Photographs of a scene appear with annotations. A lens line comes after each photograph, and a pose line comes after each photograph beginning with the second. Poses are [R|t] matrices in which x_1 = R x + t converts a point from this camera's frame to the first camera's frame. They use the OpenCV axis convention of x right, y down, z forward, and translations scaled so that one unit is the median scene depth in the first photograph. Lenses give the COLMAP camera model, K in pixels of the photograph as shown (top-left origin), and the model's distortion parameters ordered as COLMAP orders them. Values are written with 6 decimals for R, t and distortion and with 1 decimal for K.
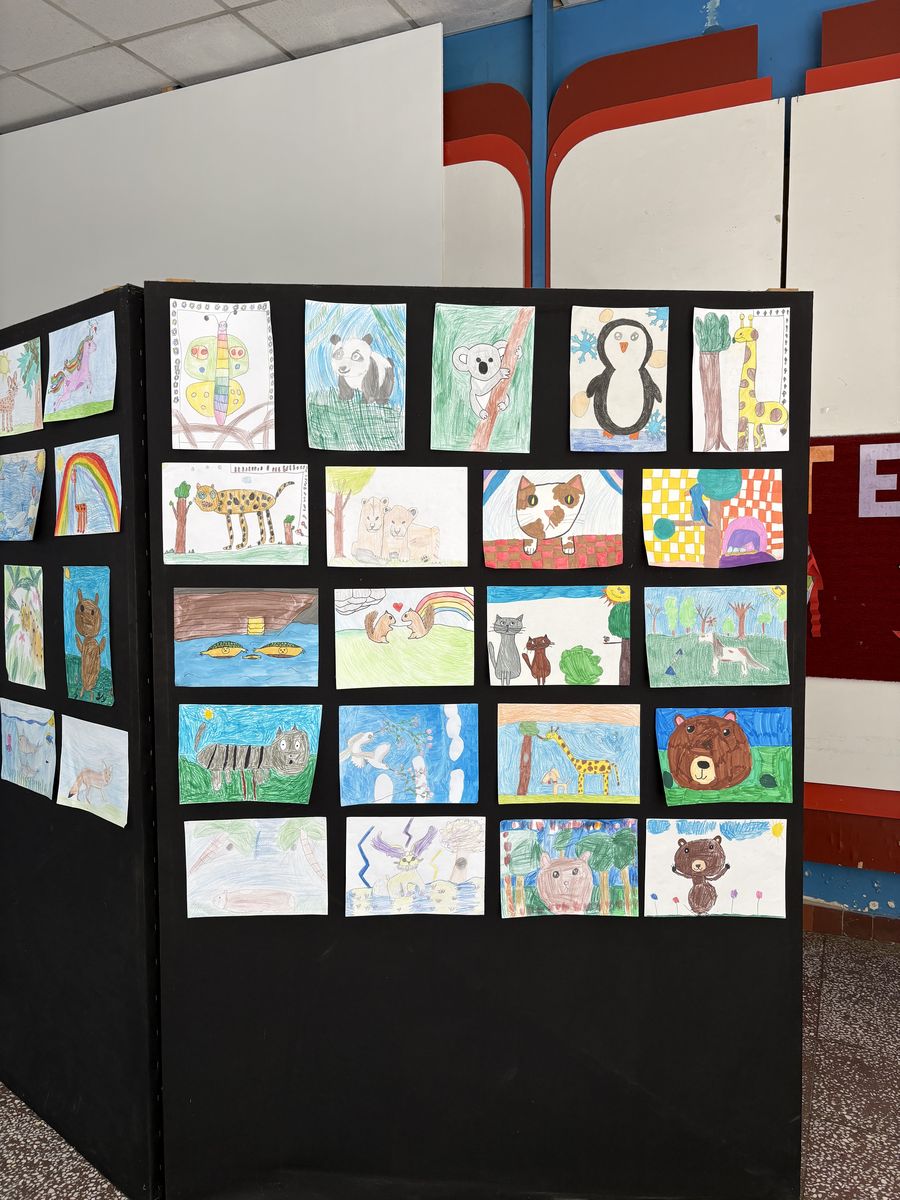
lens RADIAL K [[918.7, 0, 459.2], [0, 918.7, 600.5], [0, 0, 1]] dist [0.022105, -0.014148]
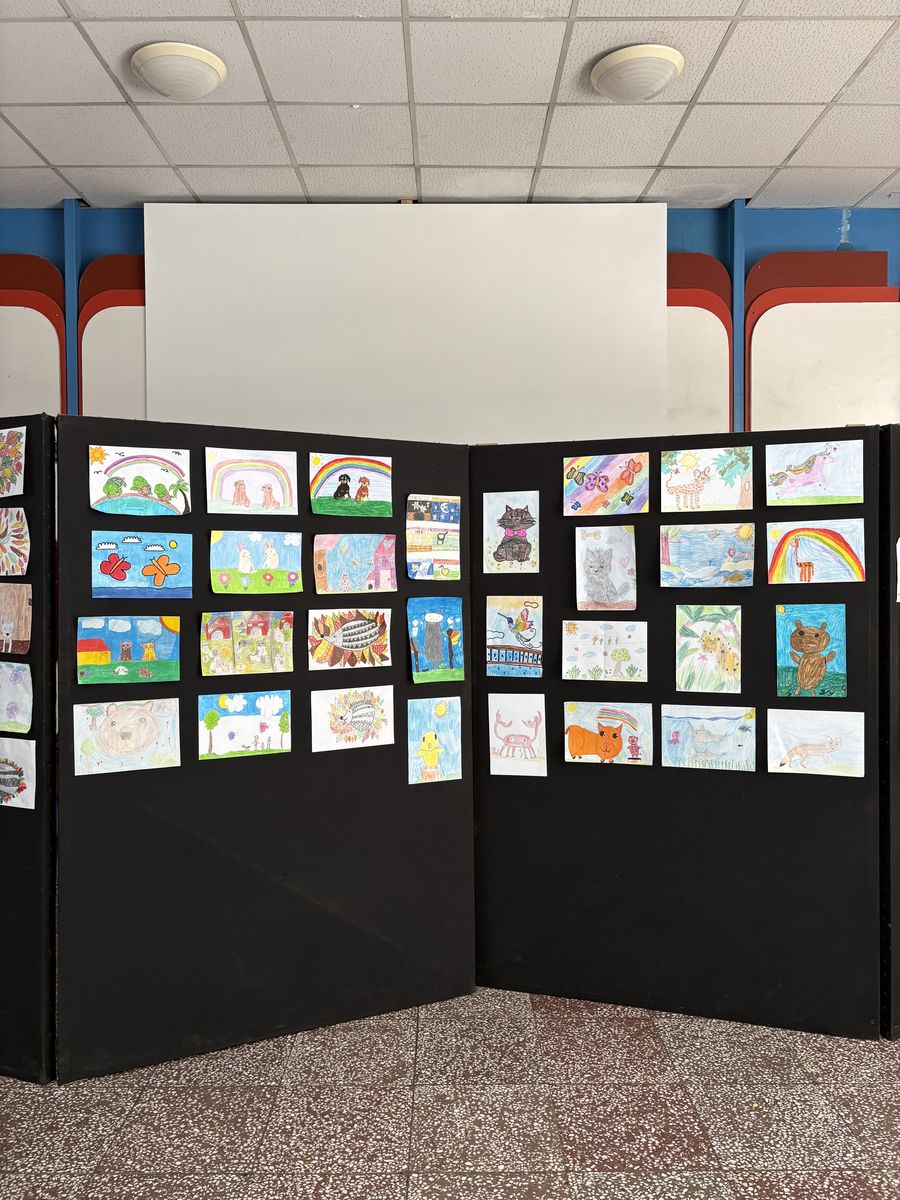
lens RADIAL K [[918.7, 0, 448.0], [0, 918.7, 594.1], [0, 0, 1]] dist [0.022105, -0.014148]
pose [[0.911882, -0.005178, 0.410419, -1.621333], [0.028046, 0.998369, -0.049718, 0.003854], [-0.409493, 0.056848, 0.910541, -0.113327]]
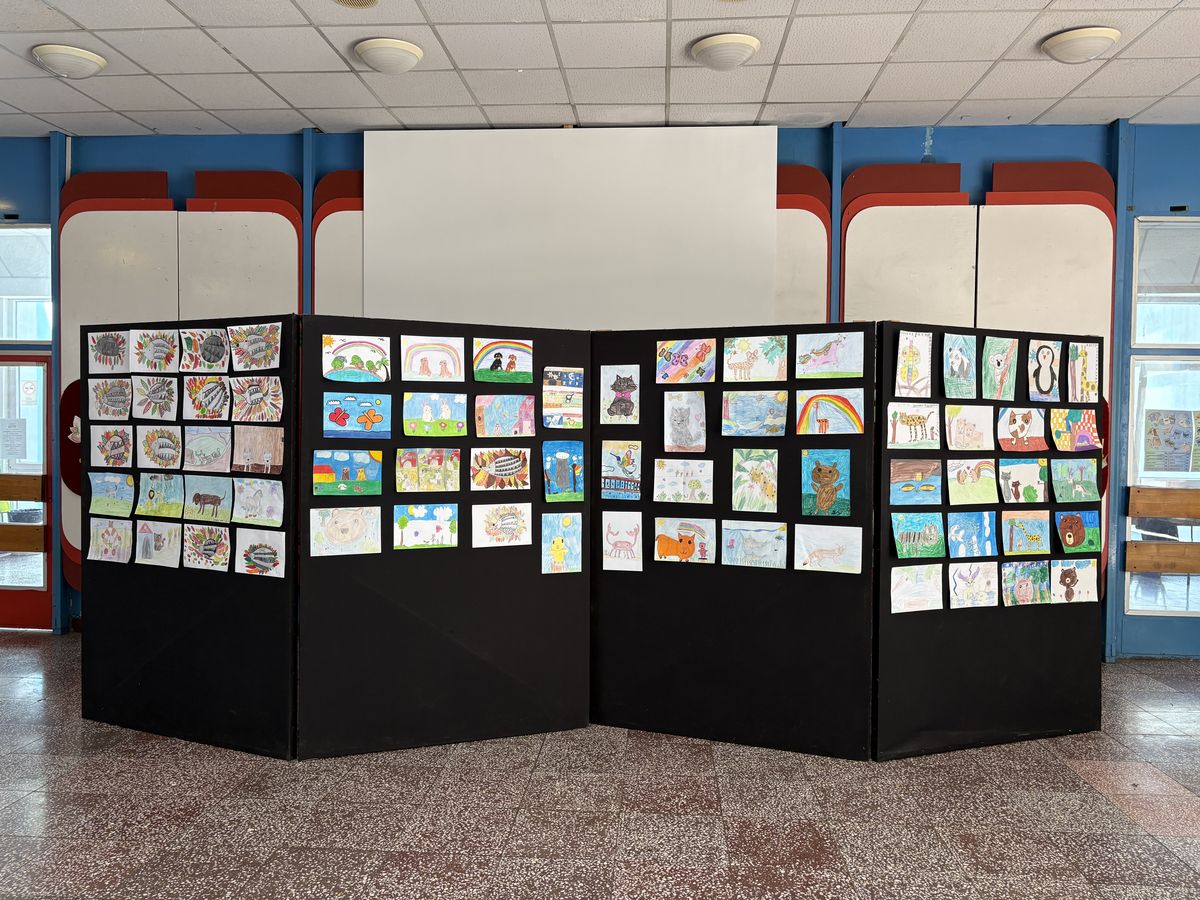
lens RADIAL K [[918.7, 0, 597.0], [0, 918.7, 447.9], [0, 0, 1]] dist [0.022105, -0.014148]
pose [[0.938927, 0.005251, 0.344075, -1.676061], [0.010297, 0.999007, -0.043343, 0.045676], [-0.343961, 0.044239, 0.937941, -0.791007]]
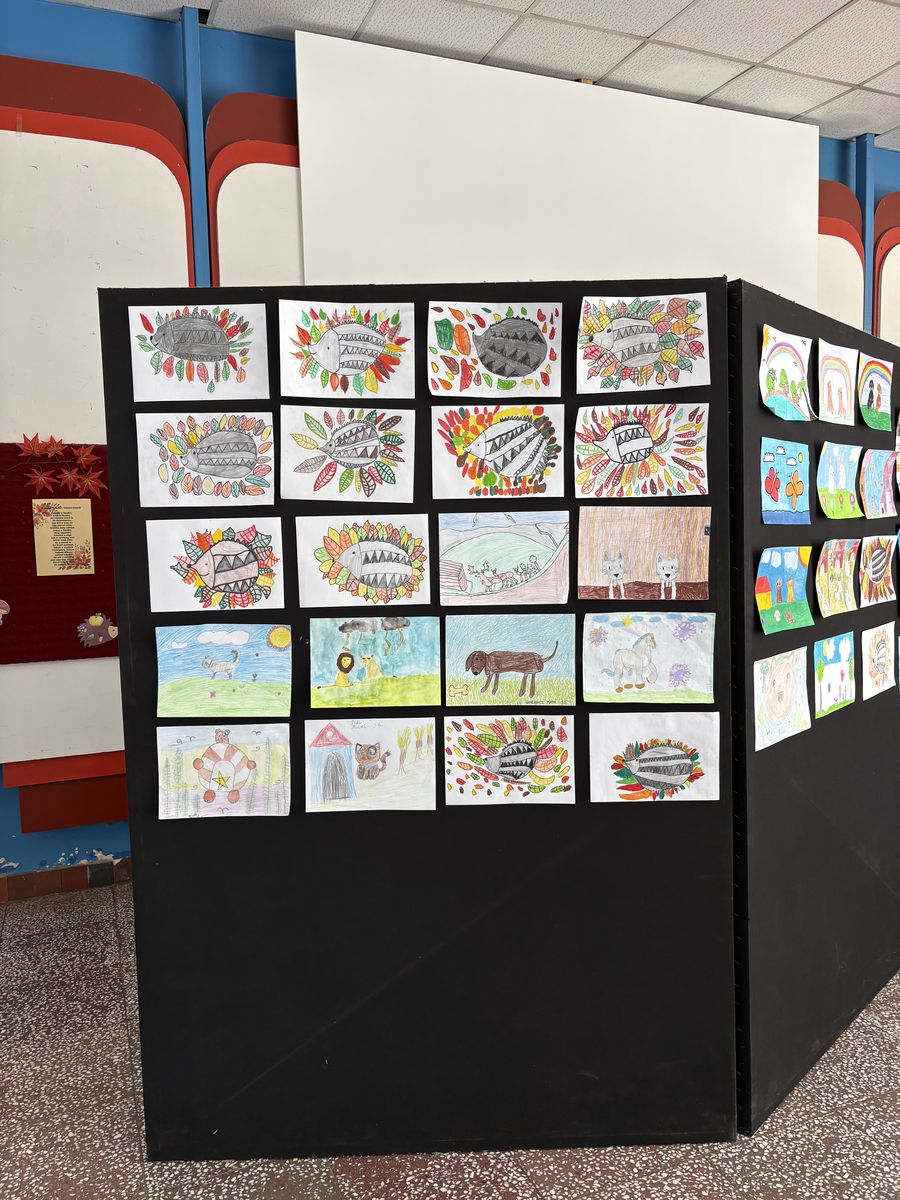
lens RADIAL K [[918.7, 0, 443.3], [0, 918.7, 602.1], [0, 0, 1]] dist [0.022105, -0.014148]
pose [[0.690313, -0.070110, 0.720106, -2.612034], [0.071278, 0.997042, 0.028743, -0.042521], [-0.719991, 0.031486, 0.693269, 0.925569]]
